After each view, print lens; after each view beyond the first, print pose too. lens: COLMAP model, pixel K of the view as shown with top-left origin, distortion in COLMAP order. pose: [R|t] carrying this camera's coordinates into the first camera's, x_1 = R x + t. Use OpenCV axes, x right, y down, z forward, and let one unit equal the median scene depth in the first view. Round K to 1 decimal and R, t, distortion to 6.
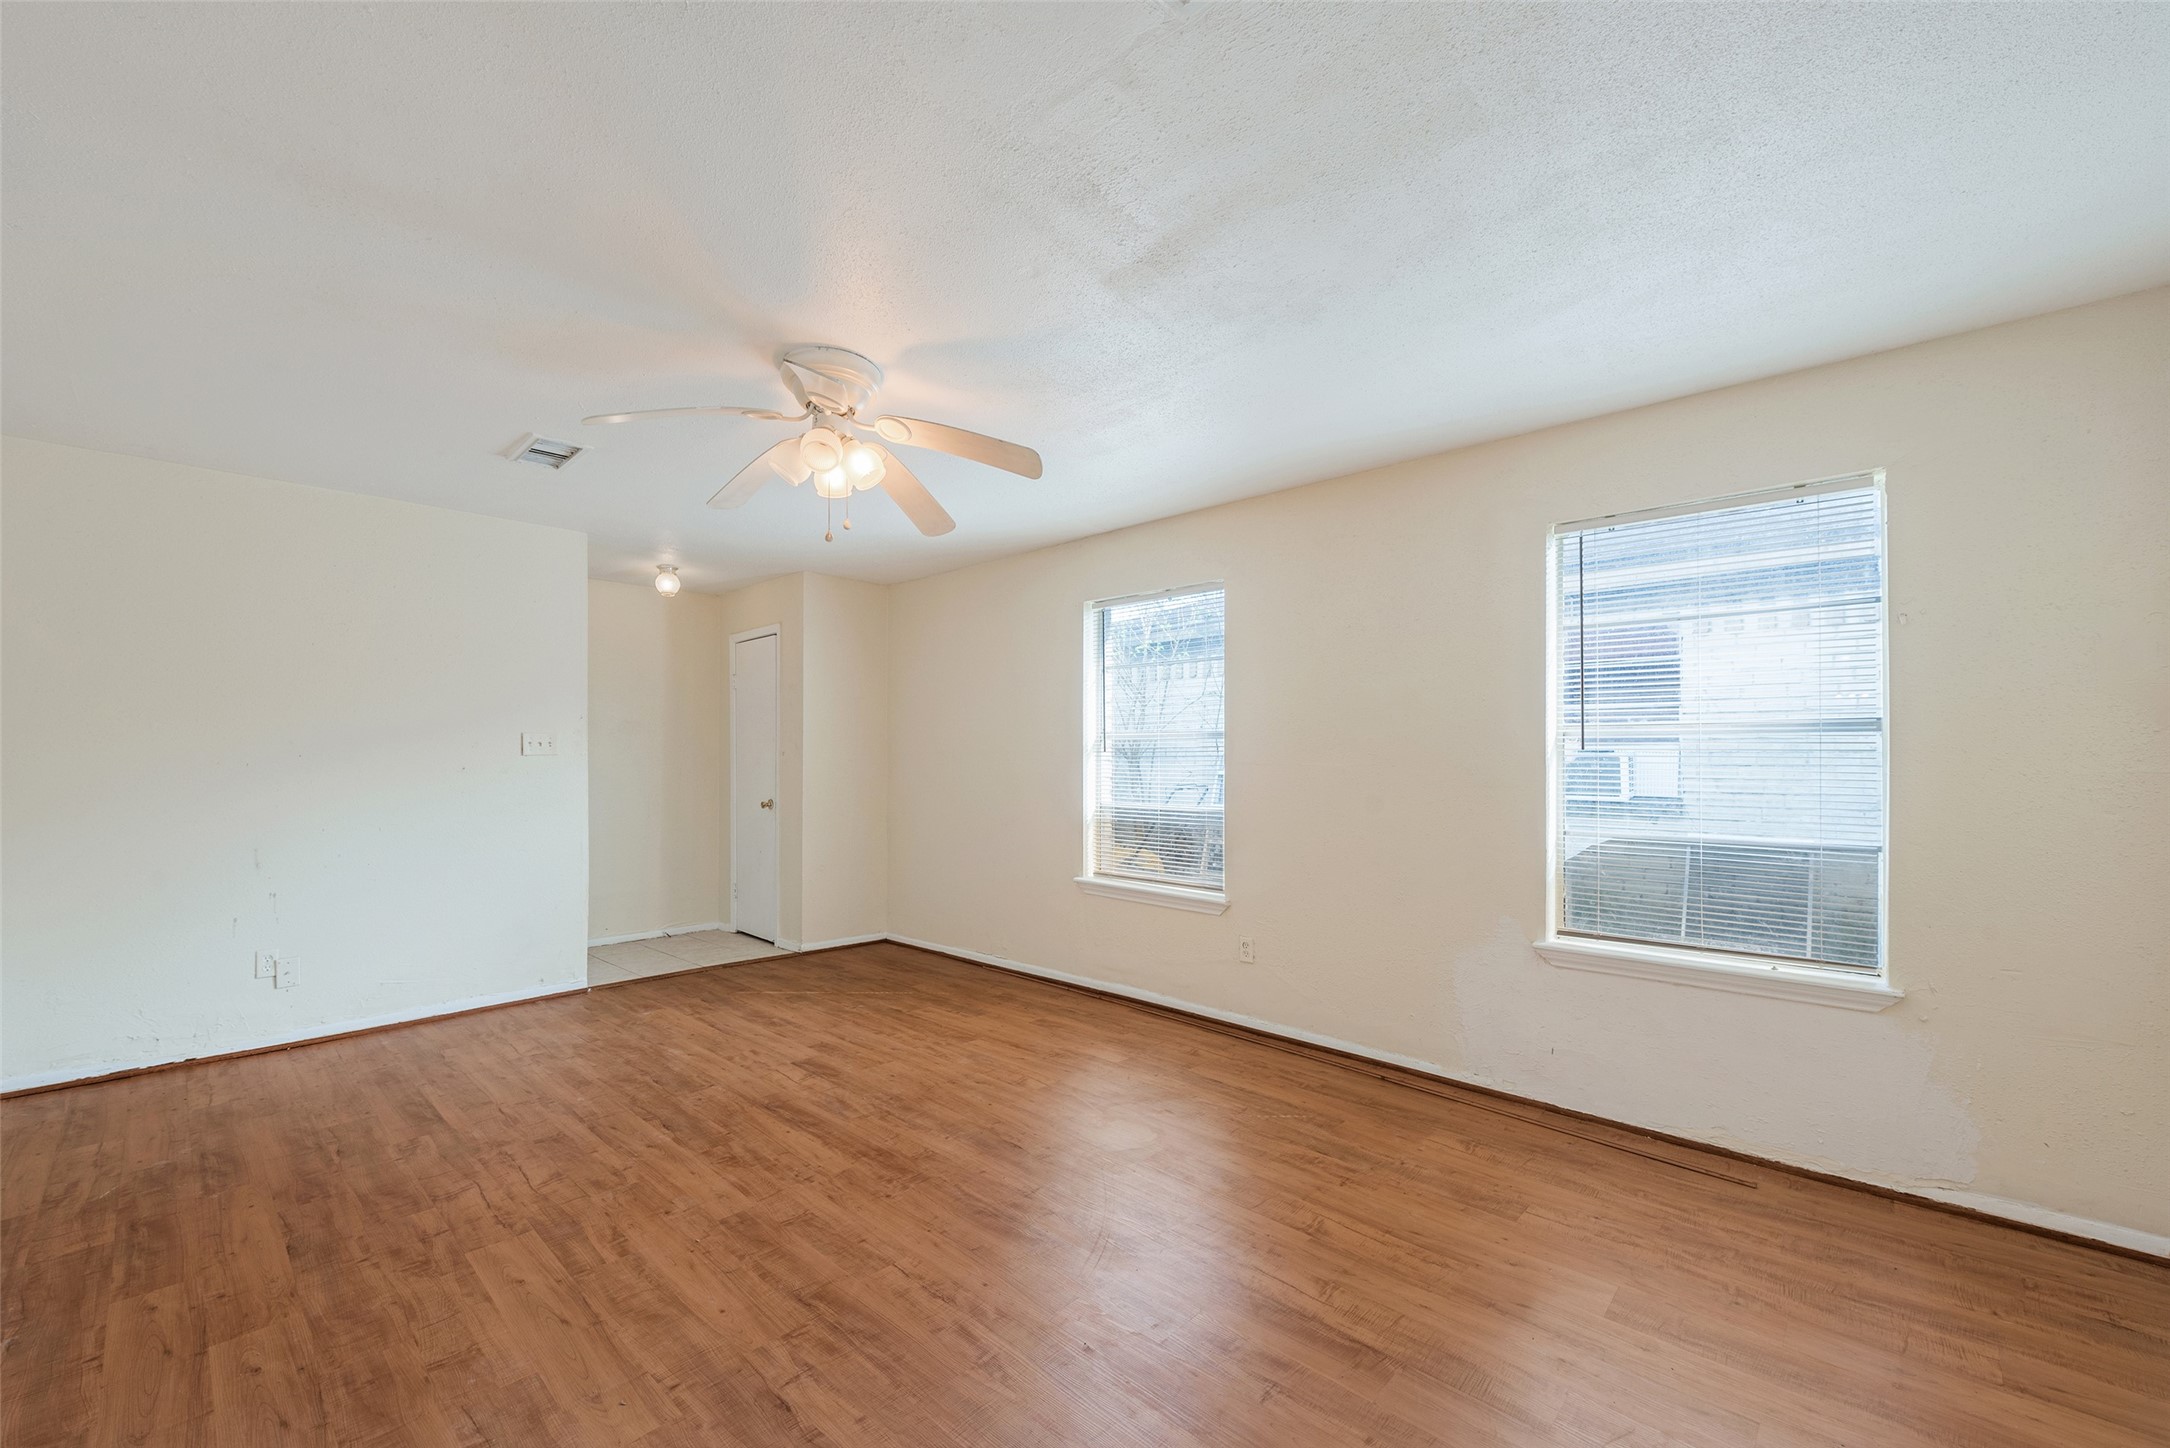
lens RADIAL K [[868.8, 0, 1074.4], [0, 868.8, 765.4], [0, 0, 1]] dist [-0.001008, 0.000021]
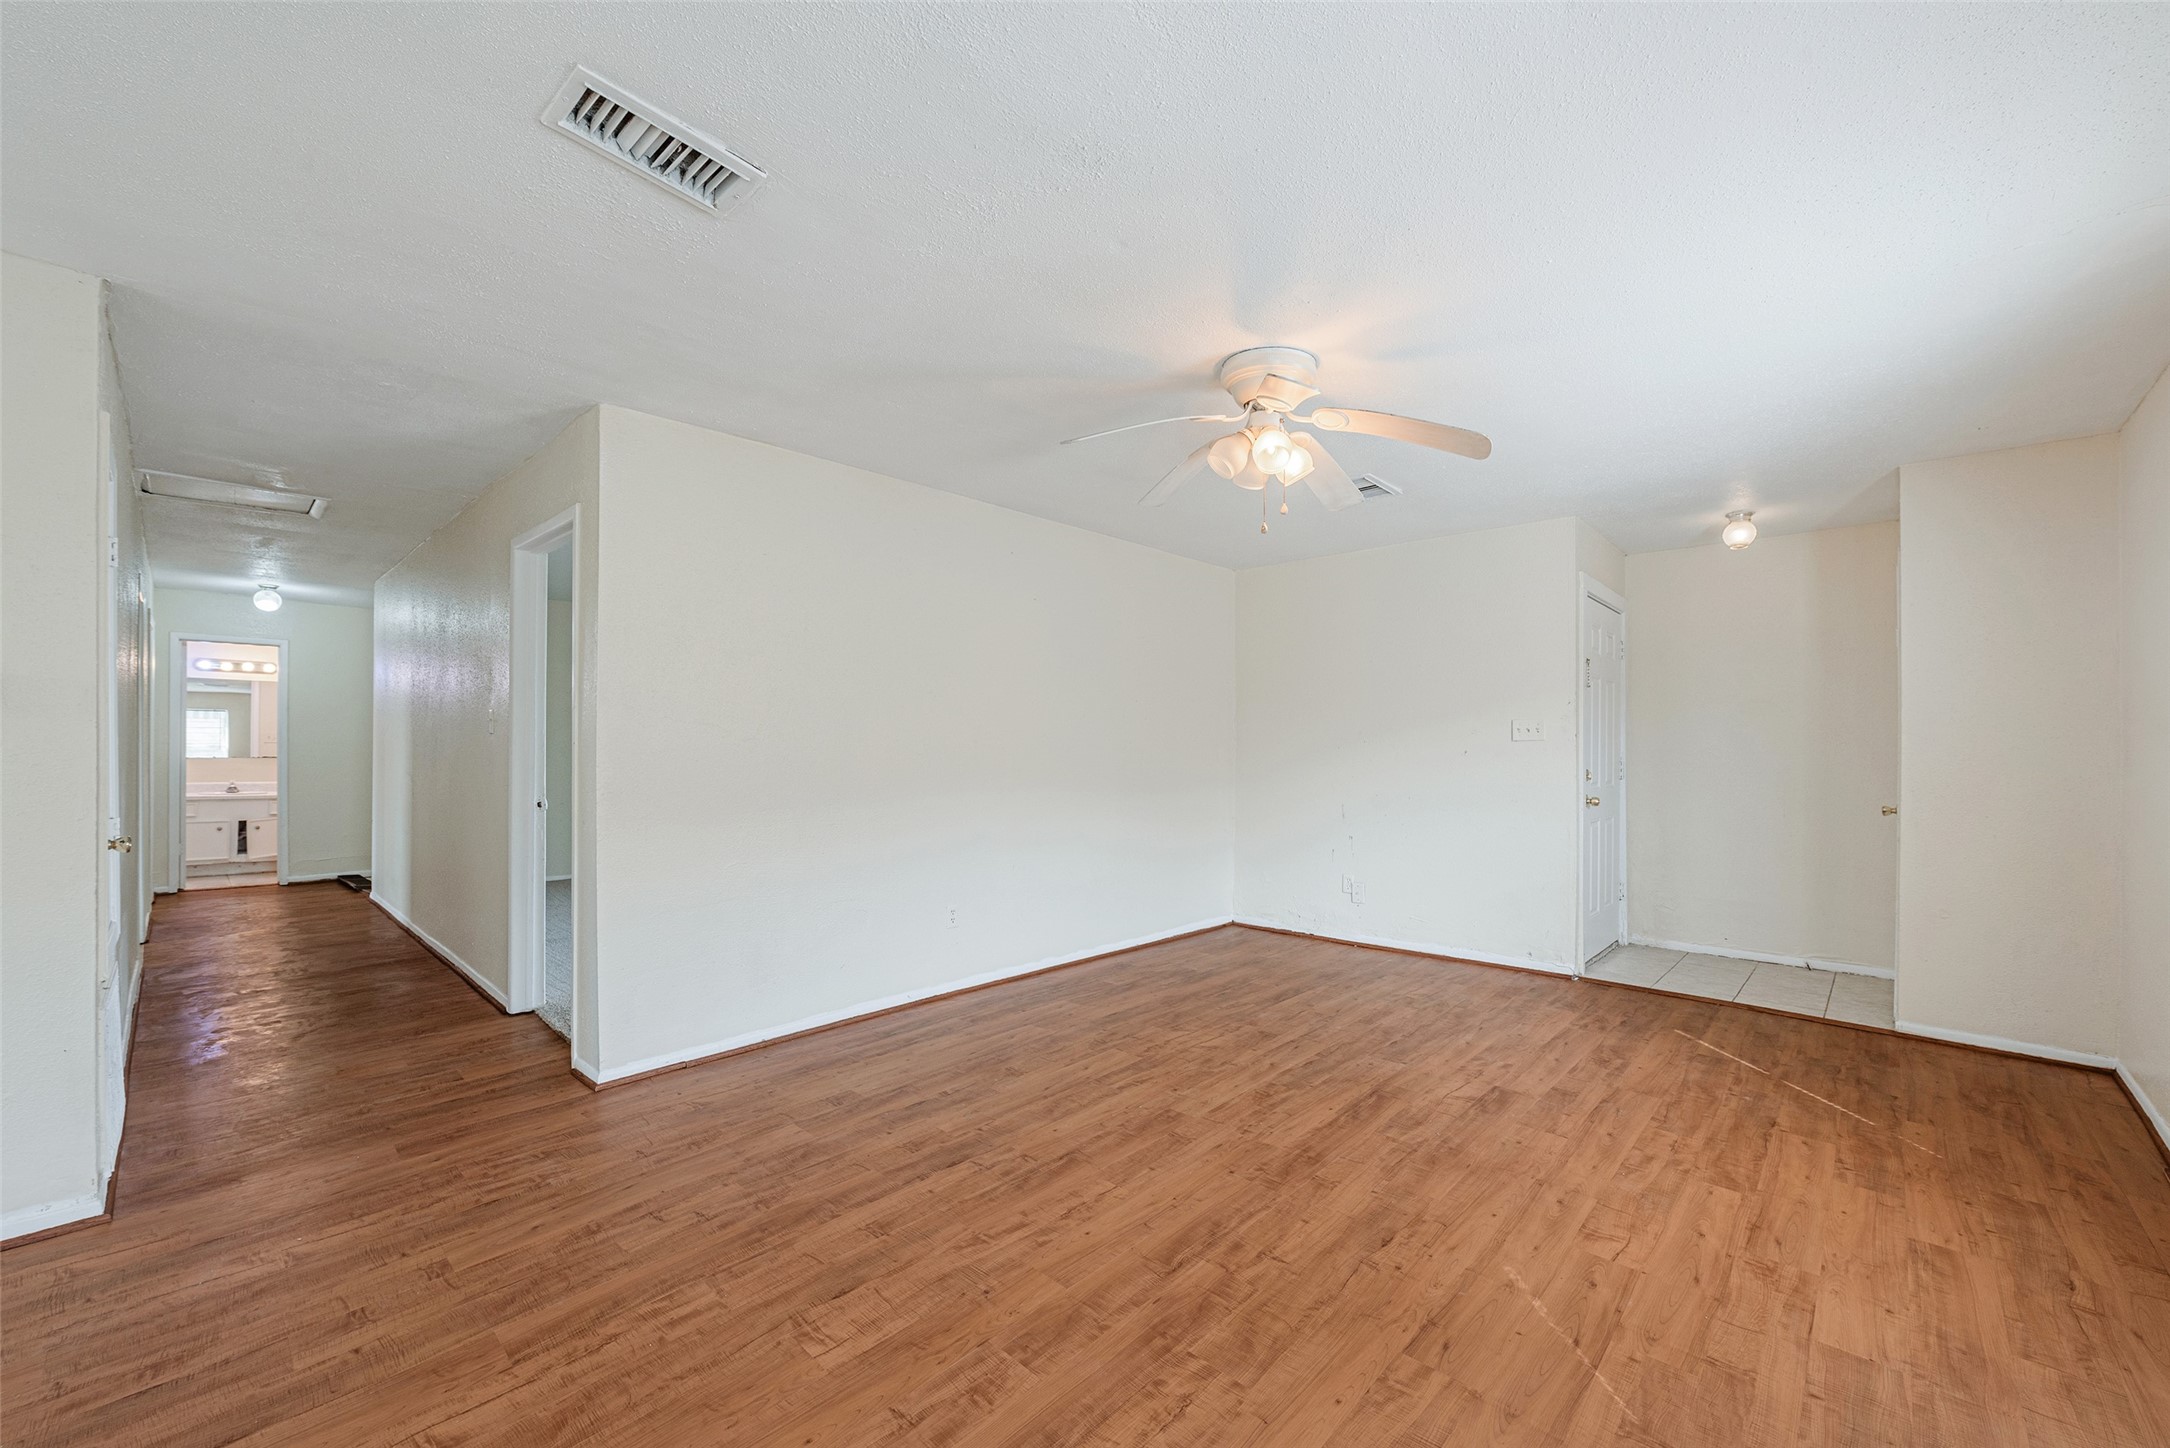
lens RADIAL K [[876.2, 0, 1080.9], [0, 876.2, 741.4], [0, 0, 1]] dist [-0.001455, -0.000680]
pose [[-0.001158, -0.001697, -0.999998, 0.710756], [-0.014085, 0.999899, -0.001680, 0.000121], [0.999900, 0.014083, -0.001182, 0.724711]]
